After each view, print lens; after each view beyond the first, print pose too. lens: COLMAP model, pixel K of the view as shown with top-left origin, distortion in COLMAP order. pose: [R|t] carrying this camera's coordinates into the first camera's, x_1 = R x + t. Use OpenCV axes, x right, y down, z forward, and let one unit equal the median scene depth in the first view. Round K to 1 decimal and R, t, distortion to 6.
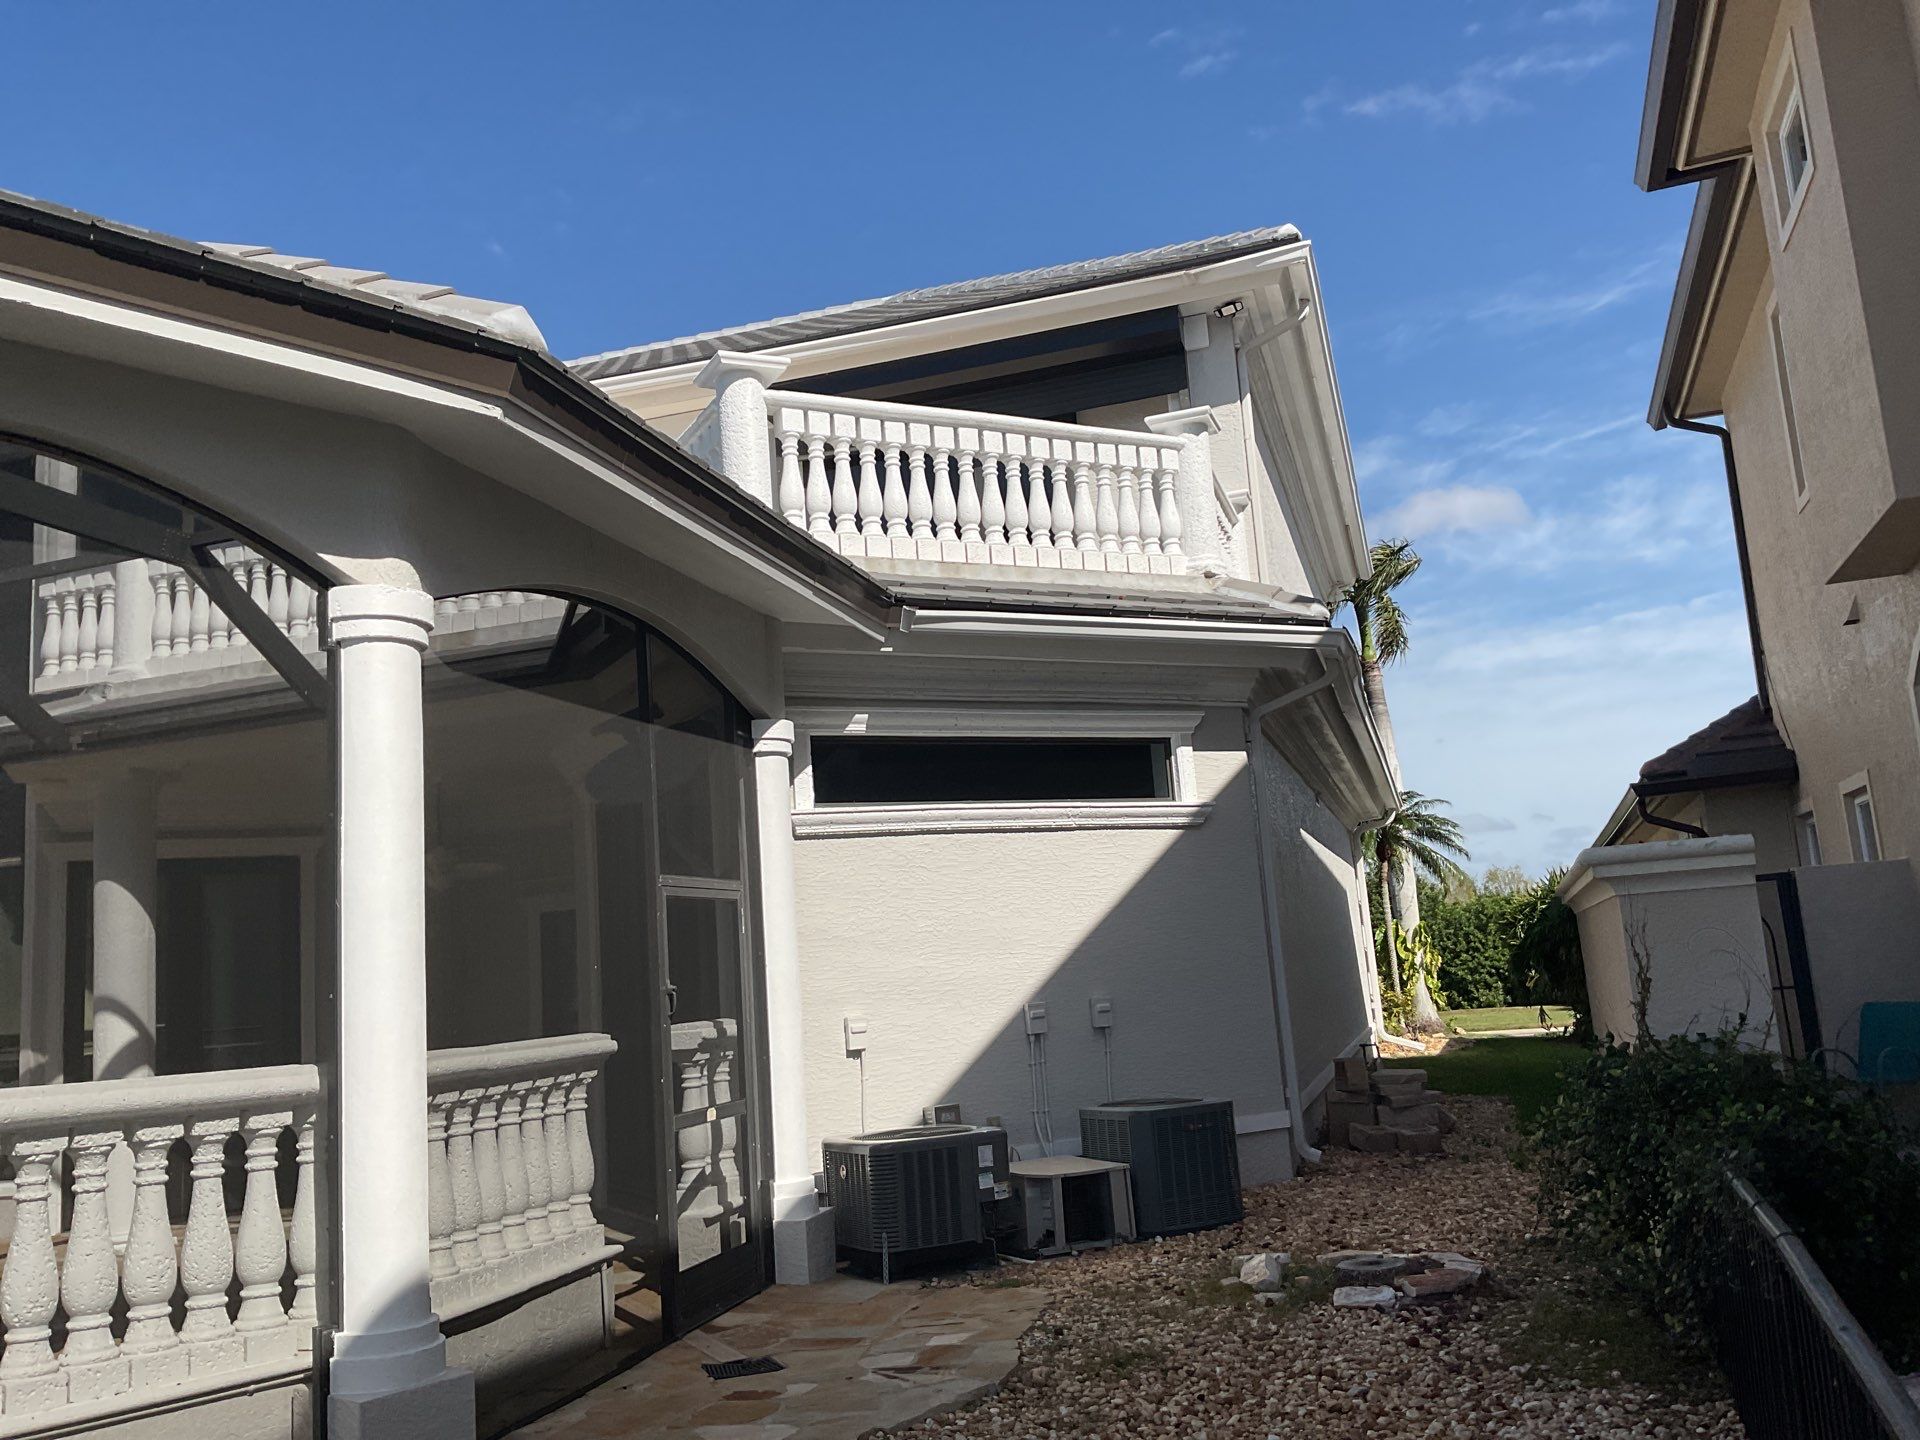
lens RADIAL K [[1580.3, 0, 953.0], [0, 1580.3, 720.2], [0, 0, 1]] dist [0.106024, -0.191765]
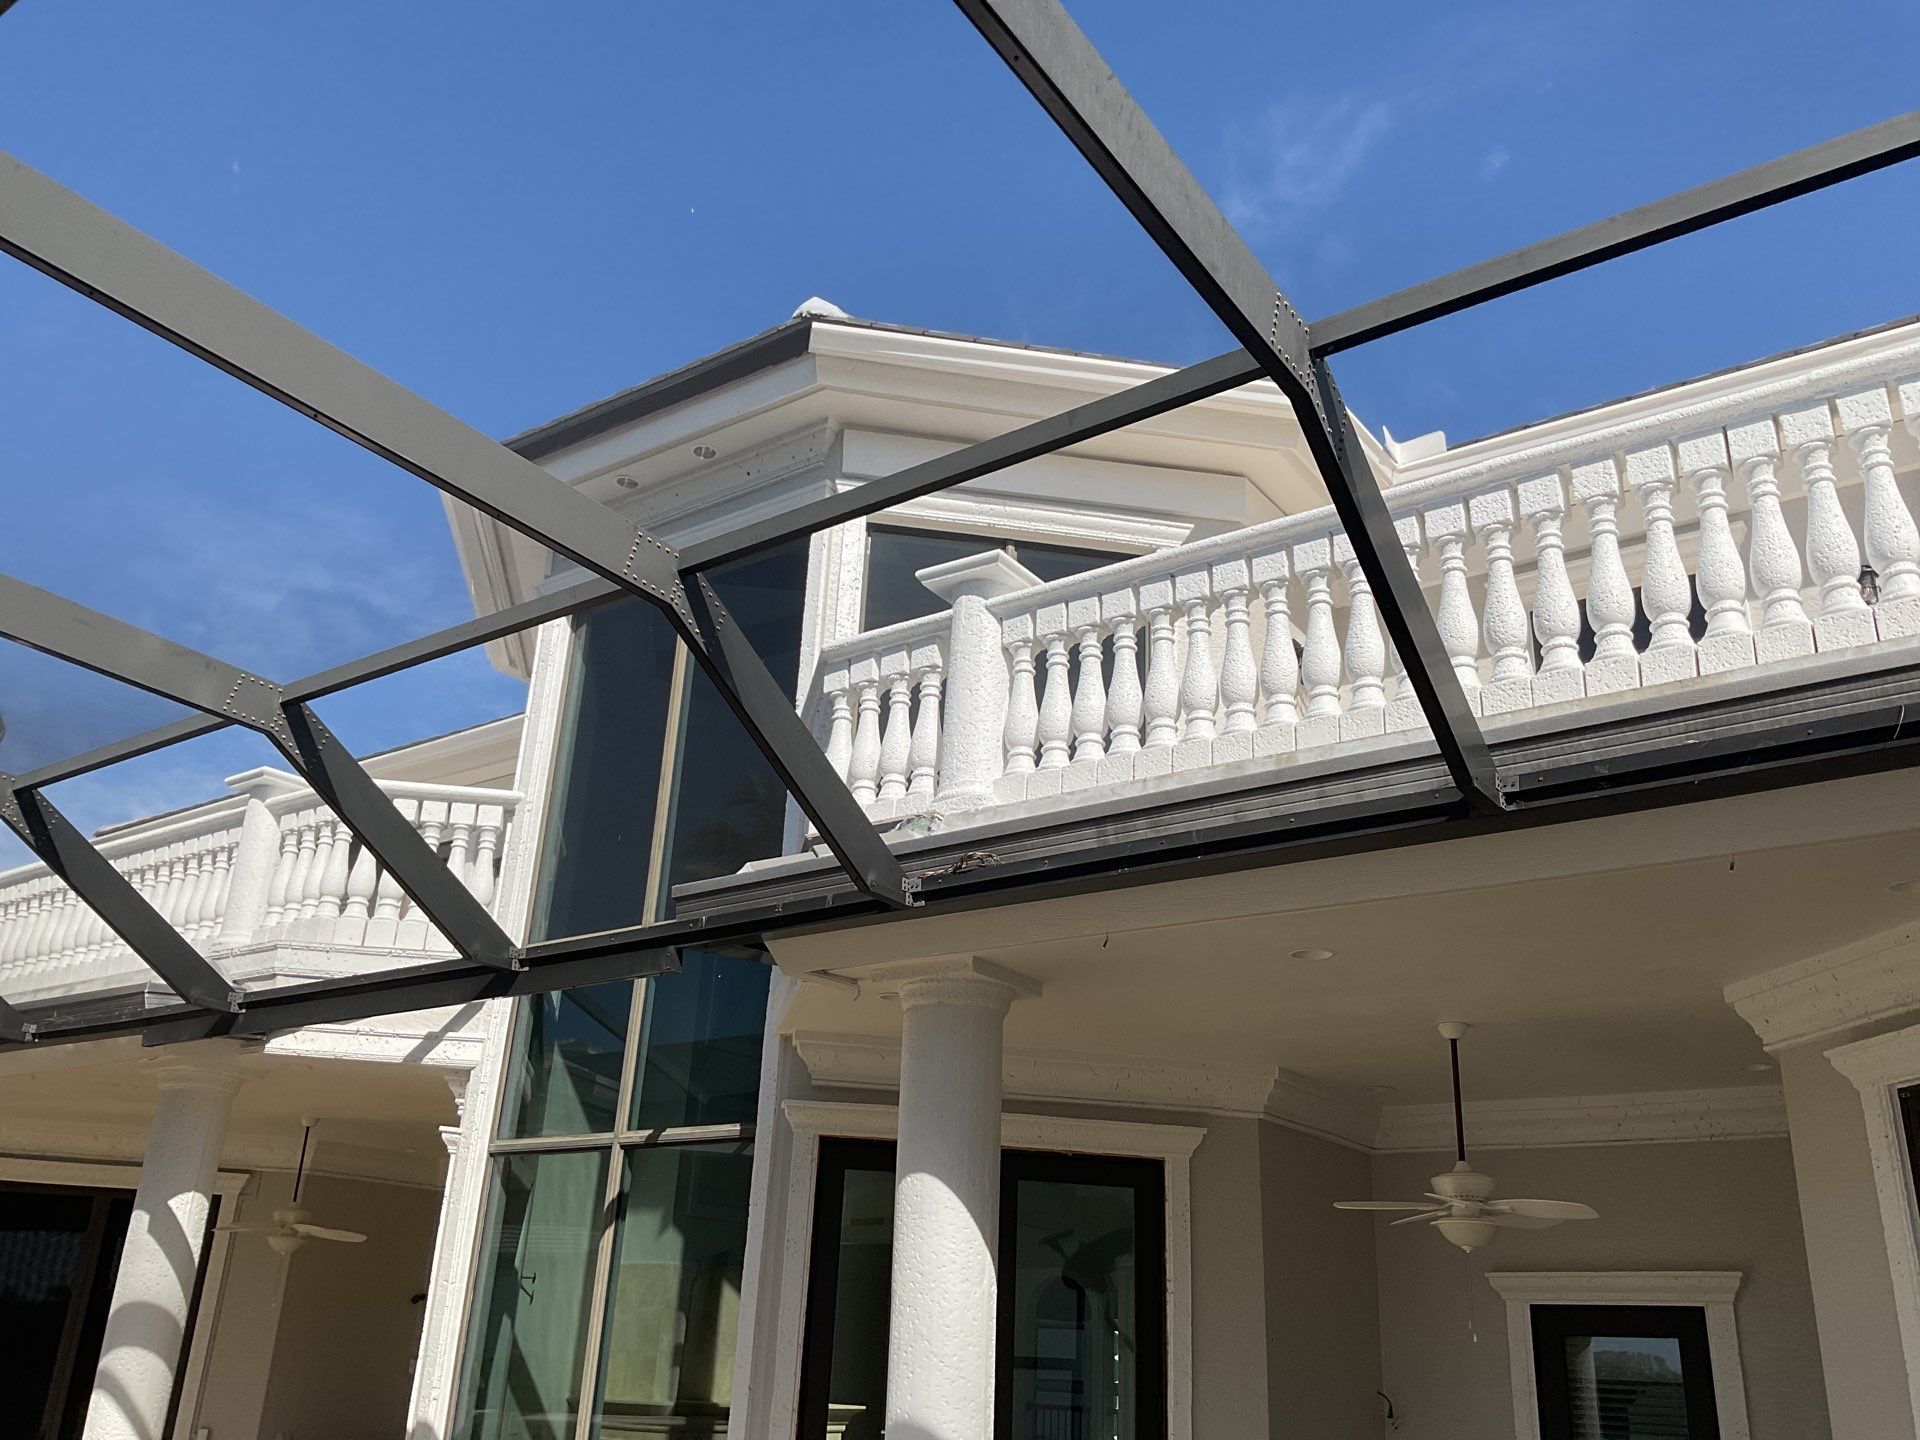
lens RADIAL K [[1580.3, 0, 953.0], [0, 1580.3, 720.2], [0, 0, 1]] dist [0.106024, -0.191765]
pose [[0.942602, -0.012873, -0.333670, -0.319549], [-0.058604, 0.977369, -0.203261, 0.057274], [0.328735, 0.211149, 0.920516, 0.454700]]
